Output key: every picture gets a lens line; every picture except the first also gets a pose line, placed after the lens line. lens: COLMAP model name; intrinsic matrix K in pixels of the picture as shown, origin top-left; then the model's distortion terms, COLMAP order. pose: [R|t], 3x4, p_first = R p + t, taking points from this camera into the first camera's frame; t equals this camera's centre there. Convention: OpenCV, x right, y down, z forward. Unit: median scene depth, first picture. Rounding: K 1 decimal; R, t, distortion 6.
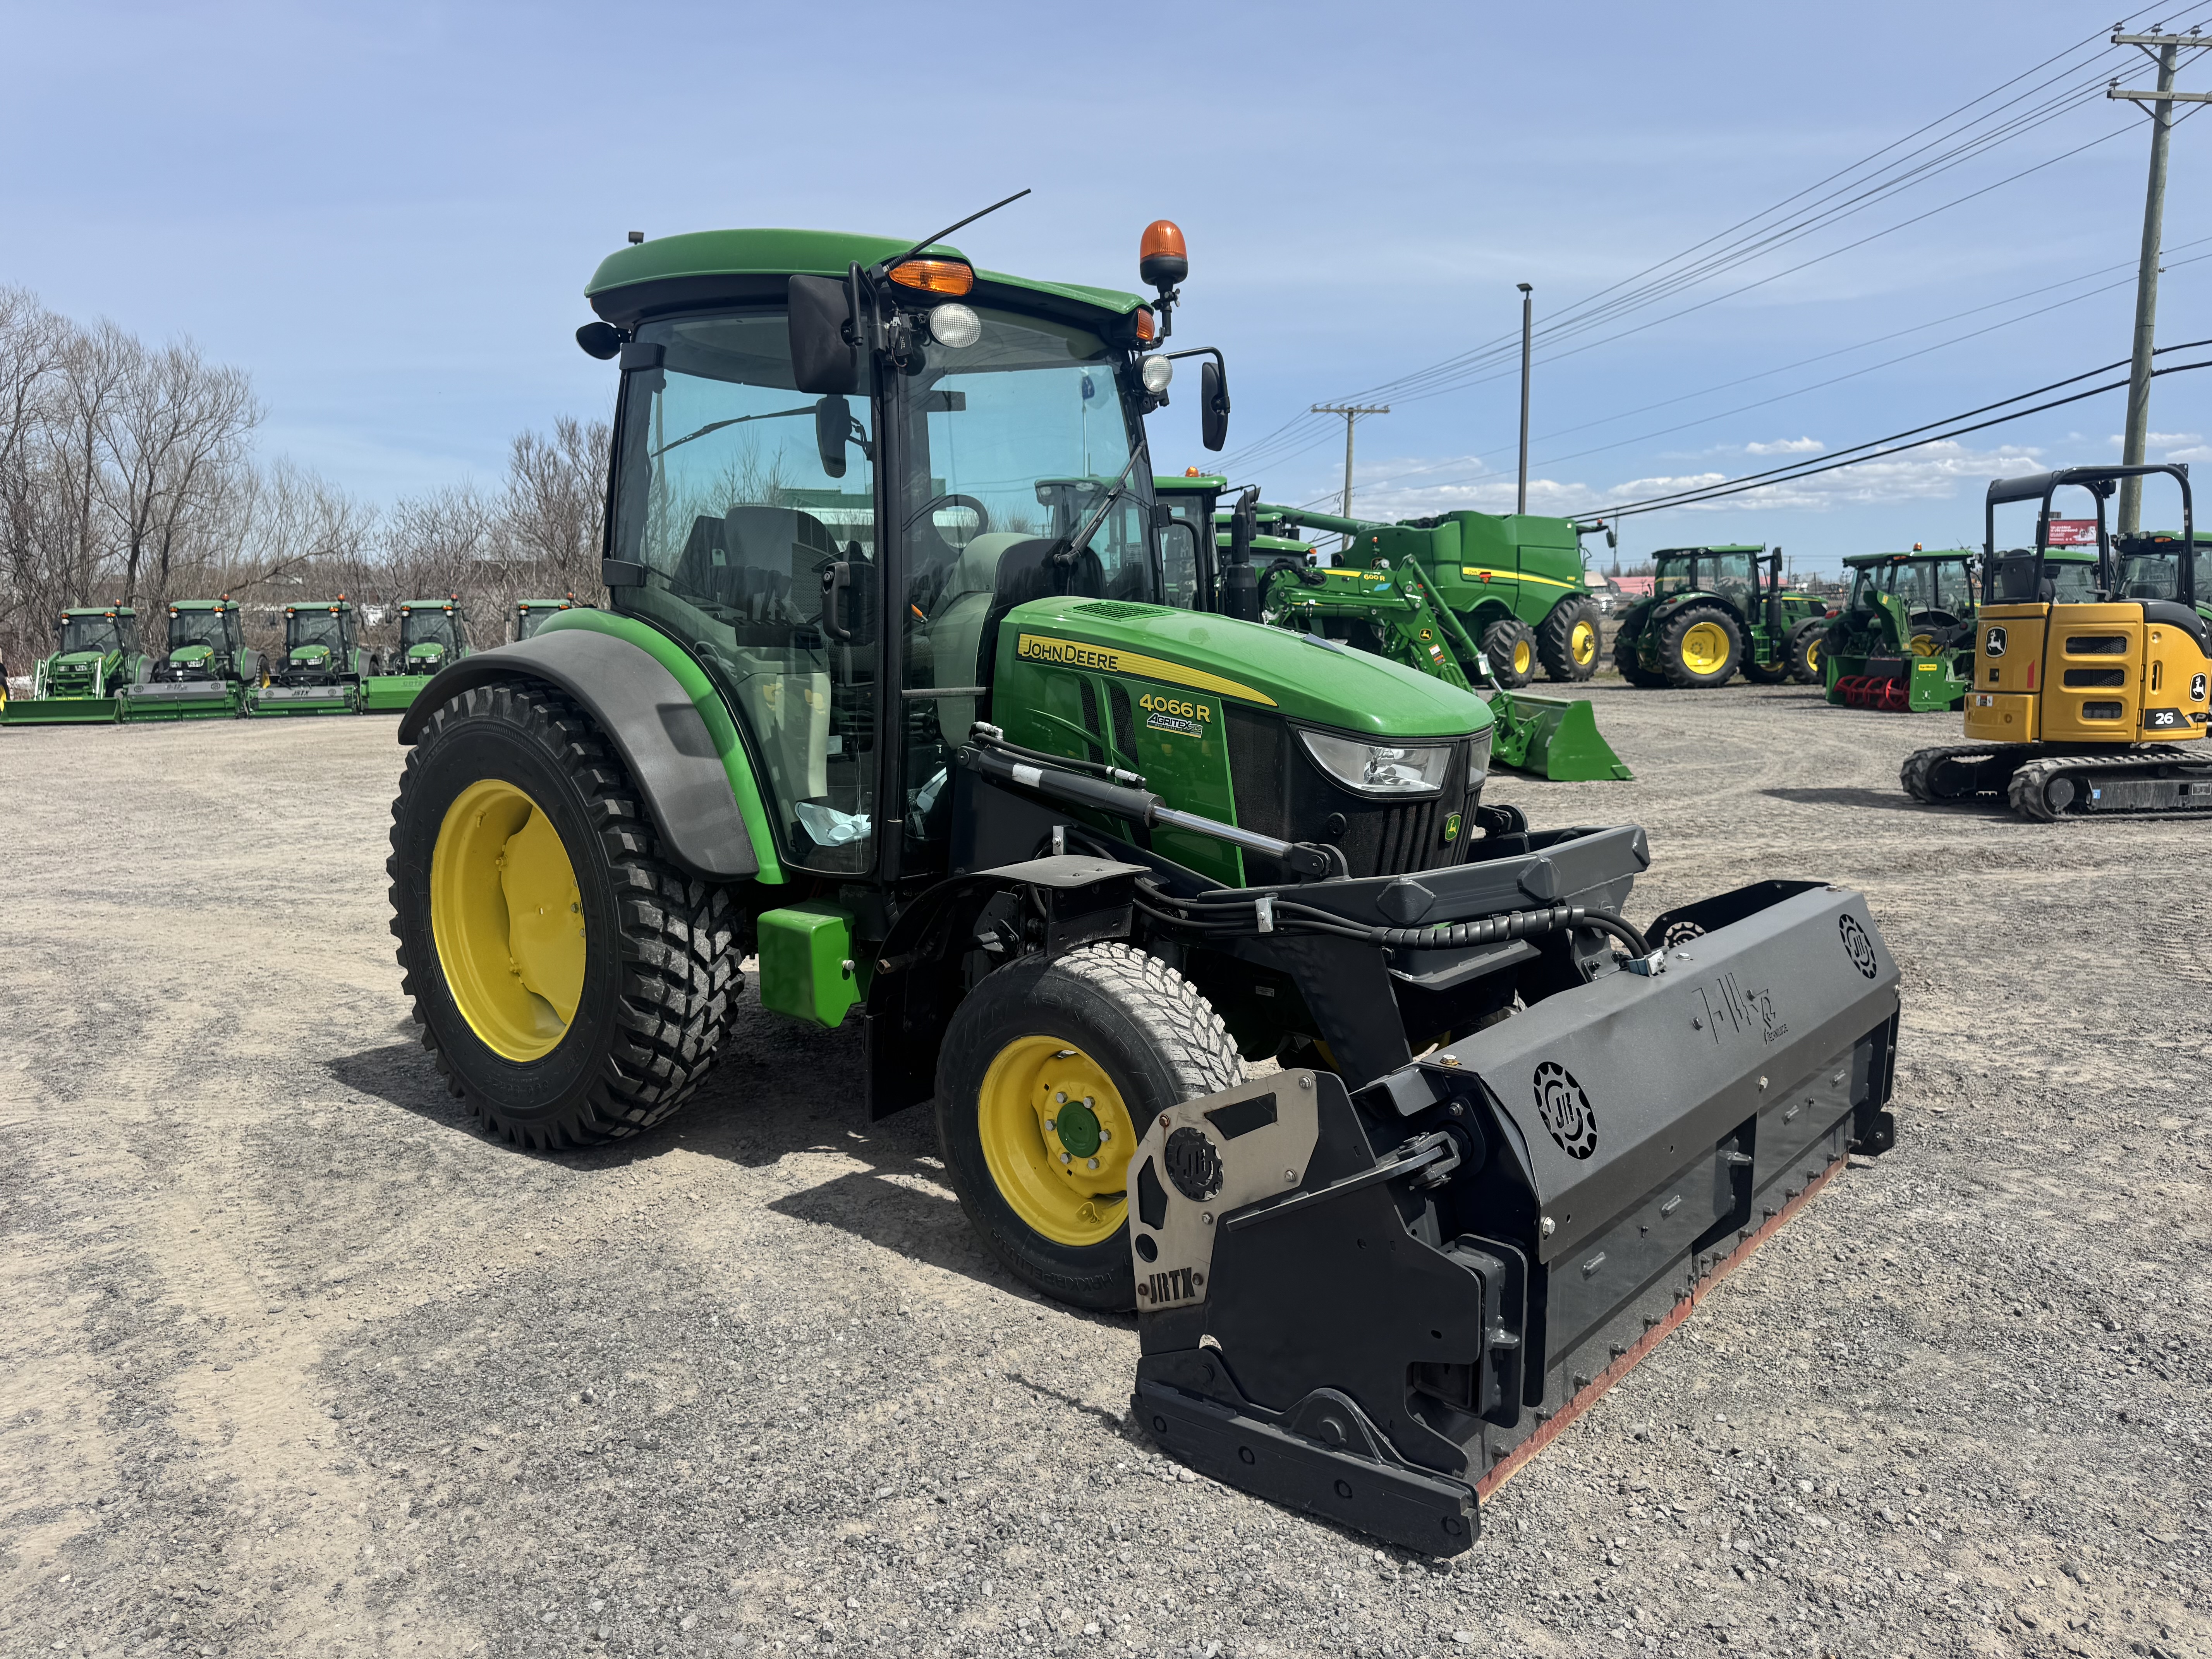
lens RADIAL K [[1565.6, 0, 1106.0], [0, 1565.6, 829.5], [0, 0, 1]] dist [0.062205, -0.068526]
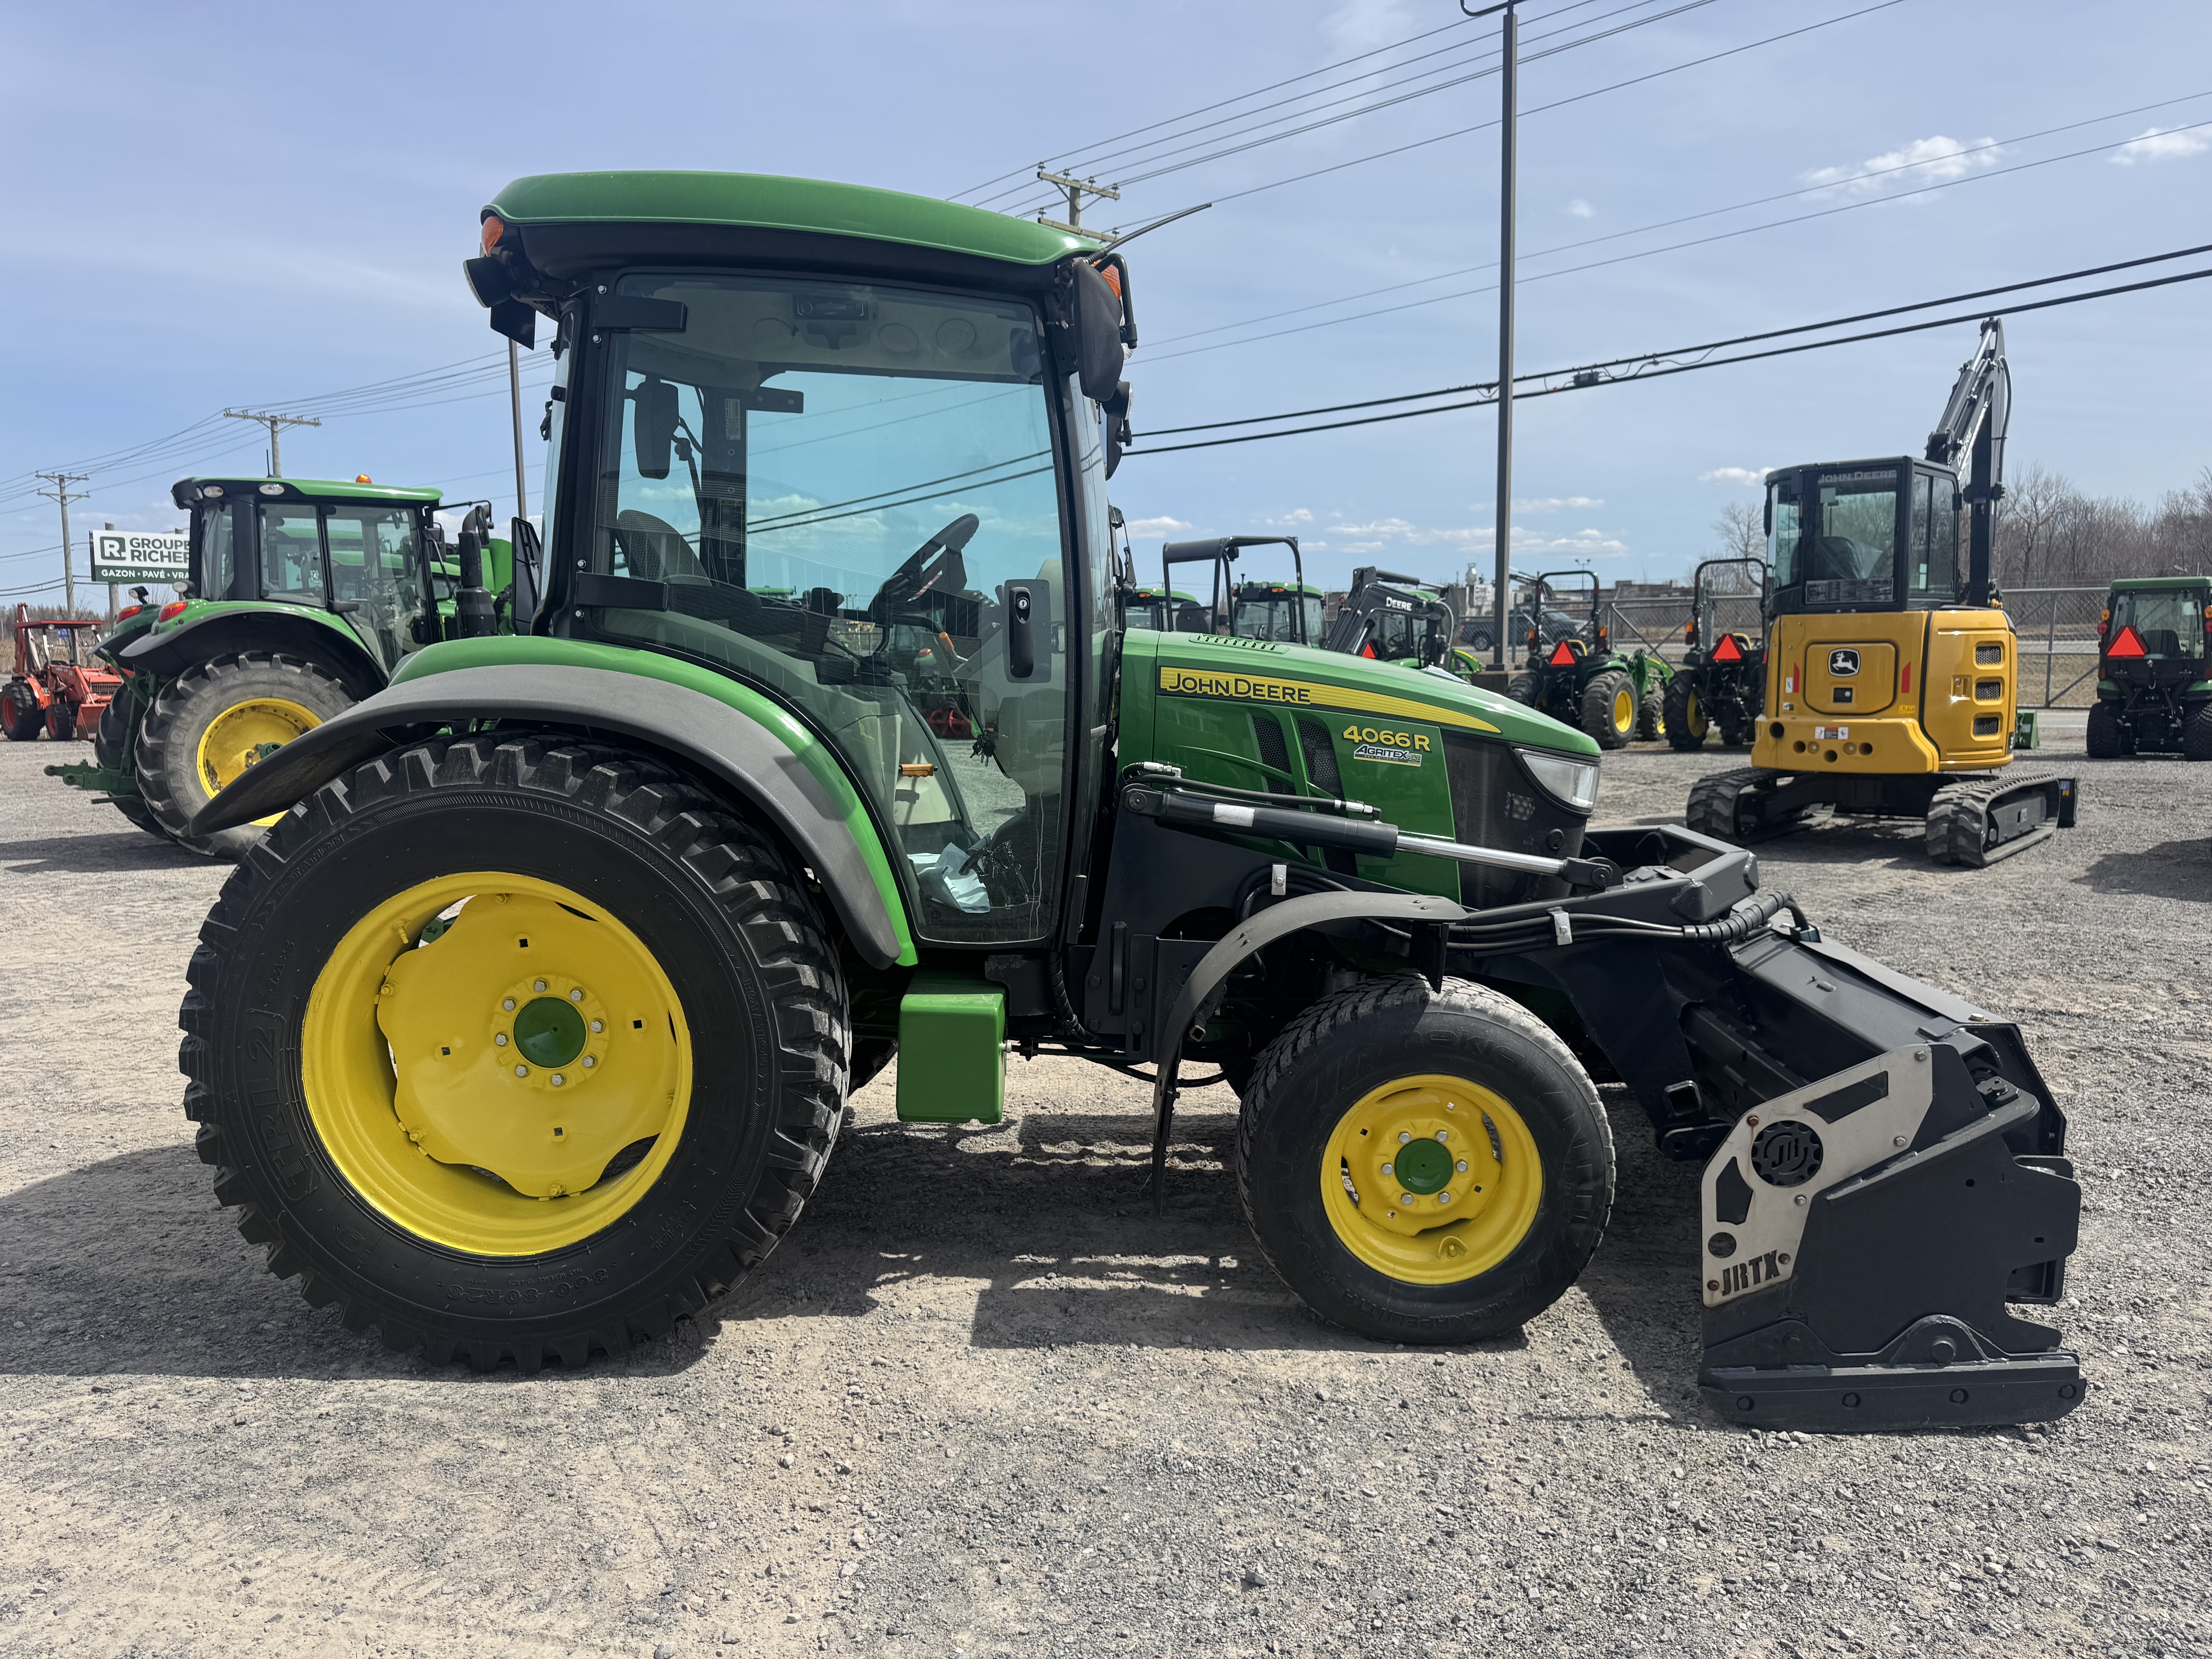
lens RADIAL K [[1565.6, 0, 1106.0], [0, 1565.6, 829.5], [0, 0, 1]] dist [0.062205, -0.068526]
pose [[0.793313, -0.065715, 0.605257, -0.694437], [0.079249, 0.996845, 0.004360, -0.036546], [-0.603634, 0.044507, 0.796018, 0.293613]]
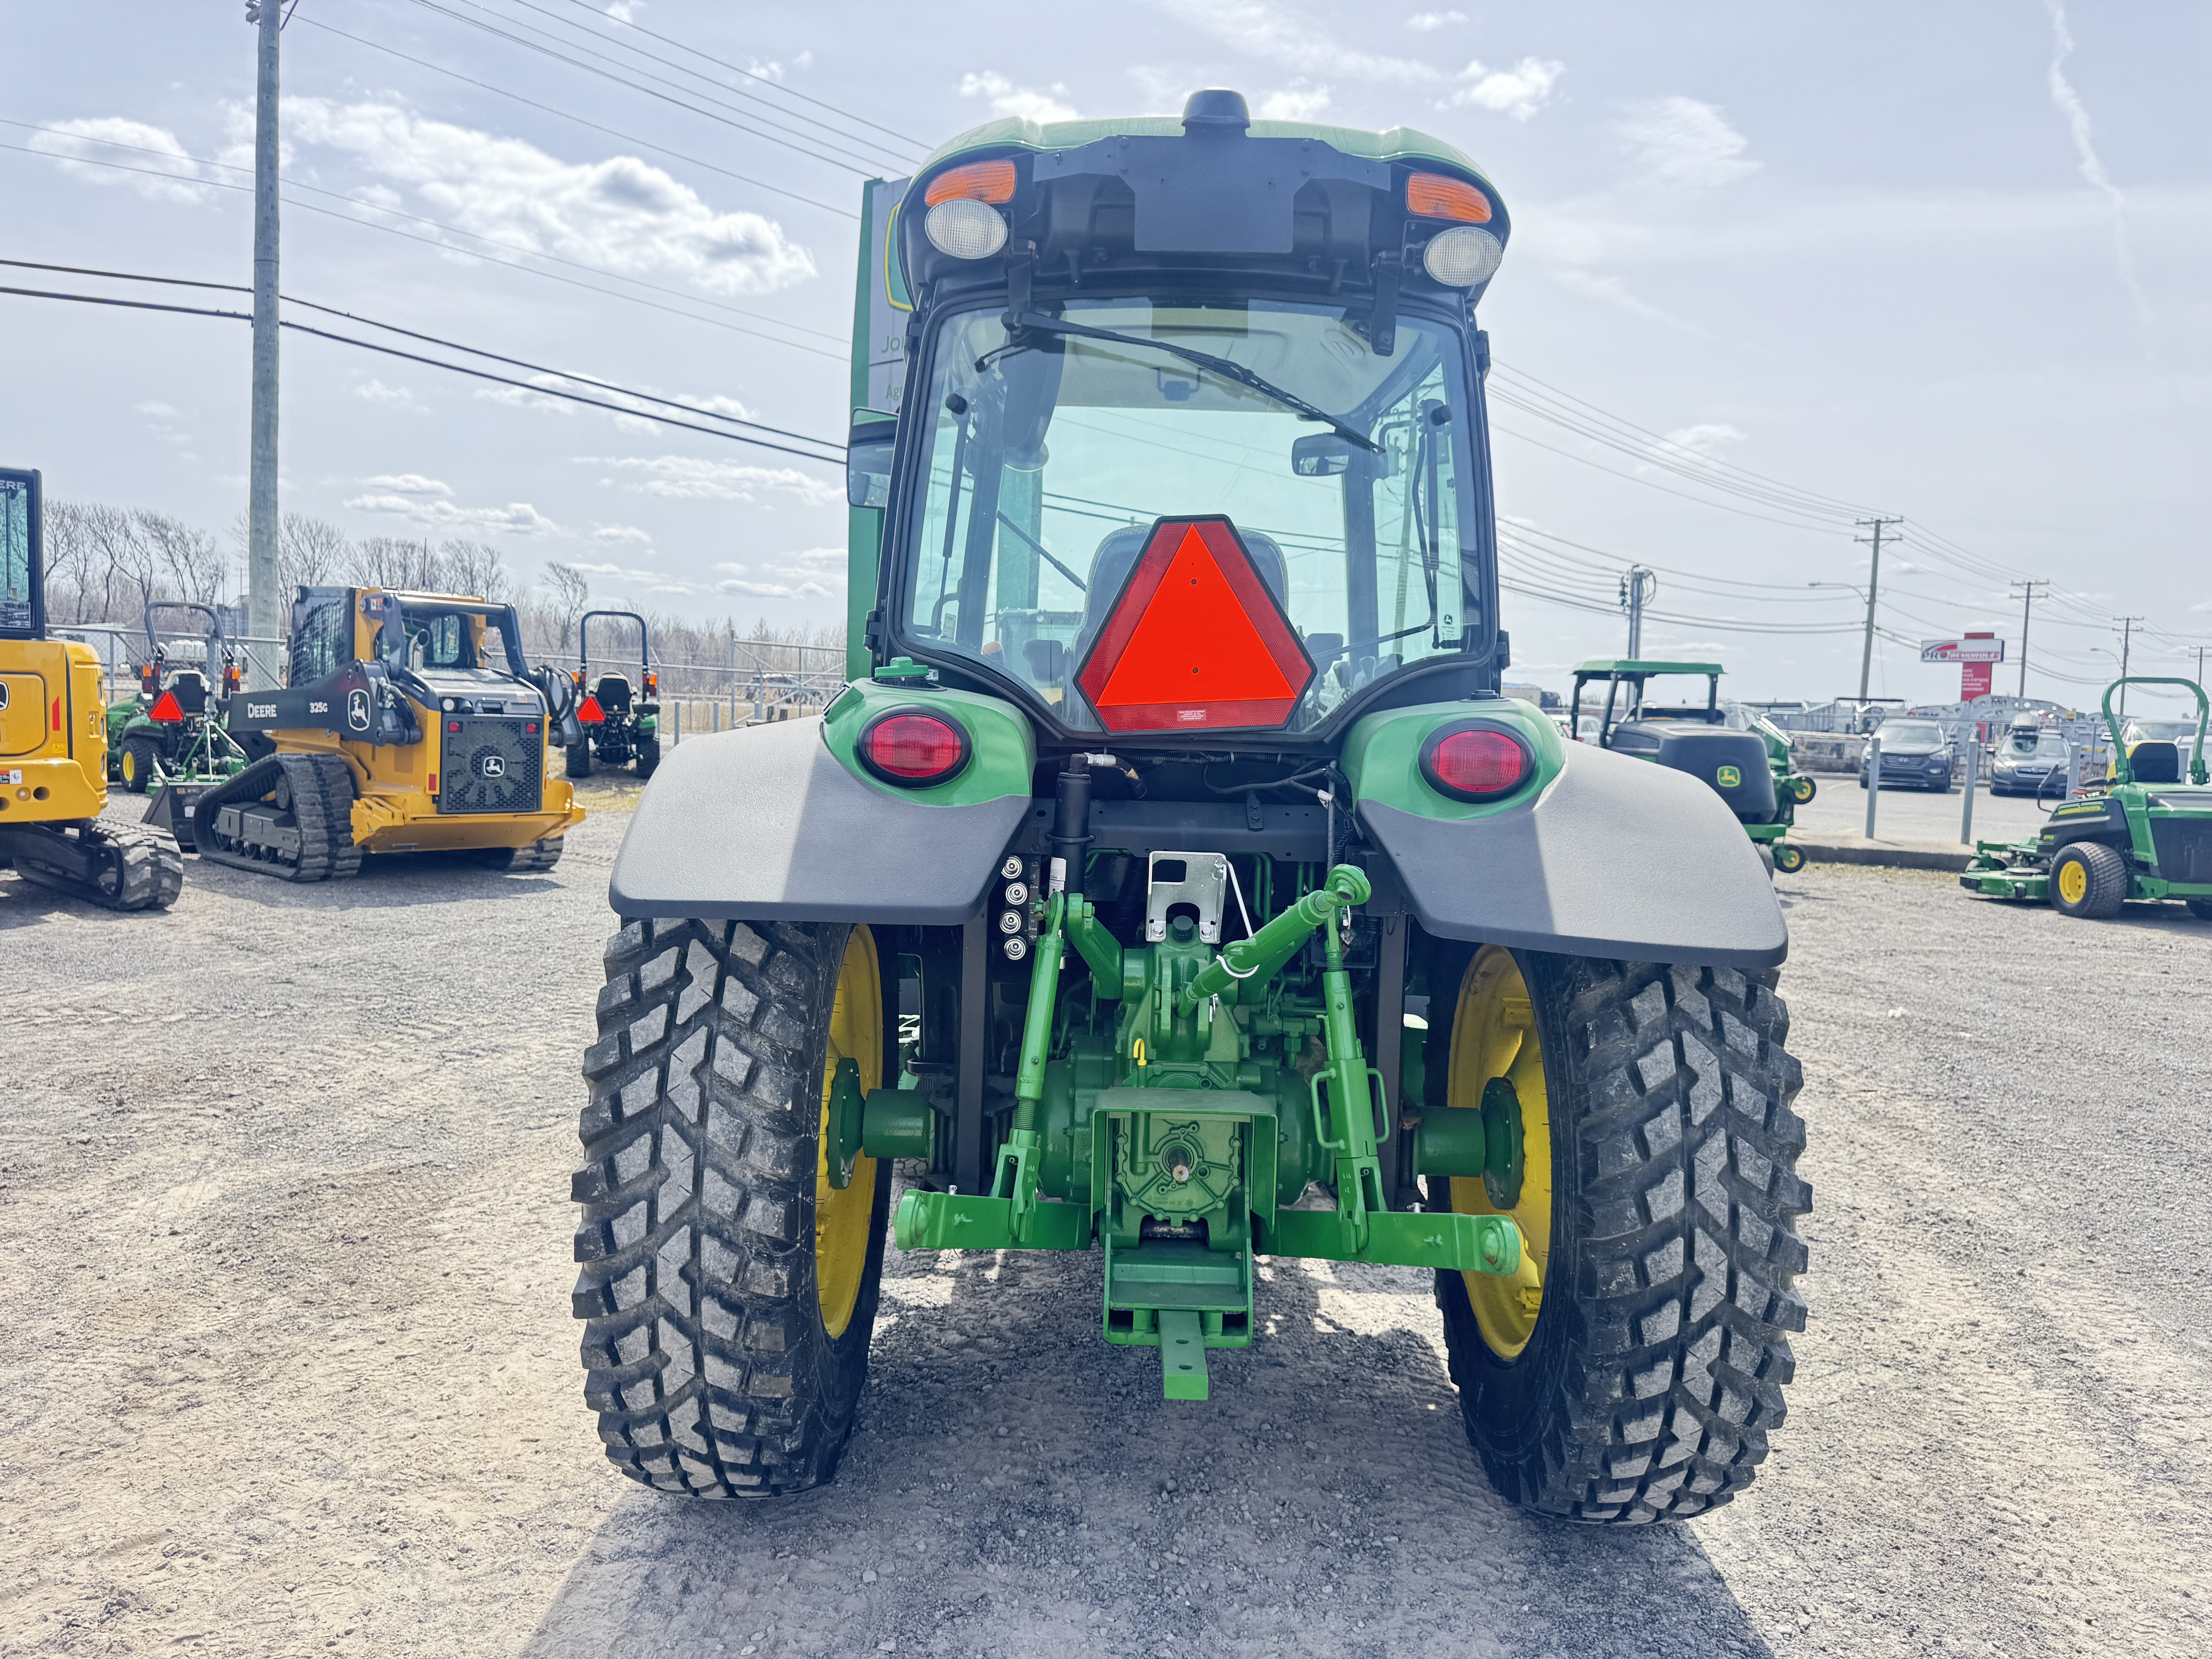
lens RADIAL K [[1565.6, 0, 1106.0], [0, 1565.6, 829.5], [0, 0, 1]] dist [0.062205, -0.068526]
pose [[-0.636791, -0.068491, 0.767988, -0.876165], [0.080849, 0.984624, 0.154849, -0.237386], [-0.766786, 0.160698, -0.621463, 1.846490]]
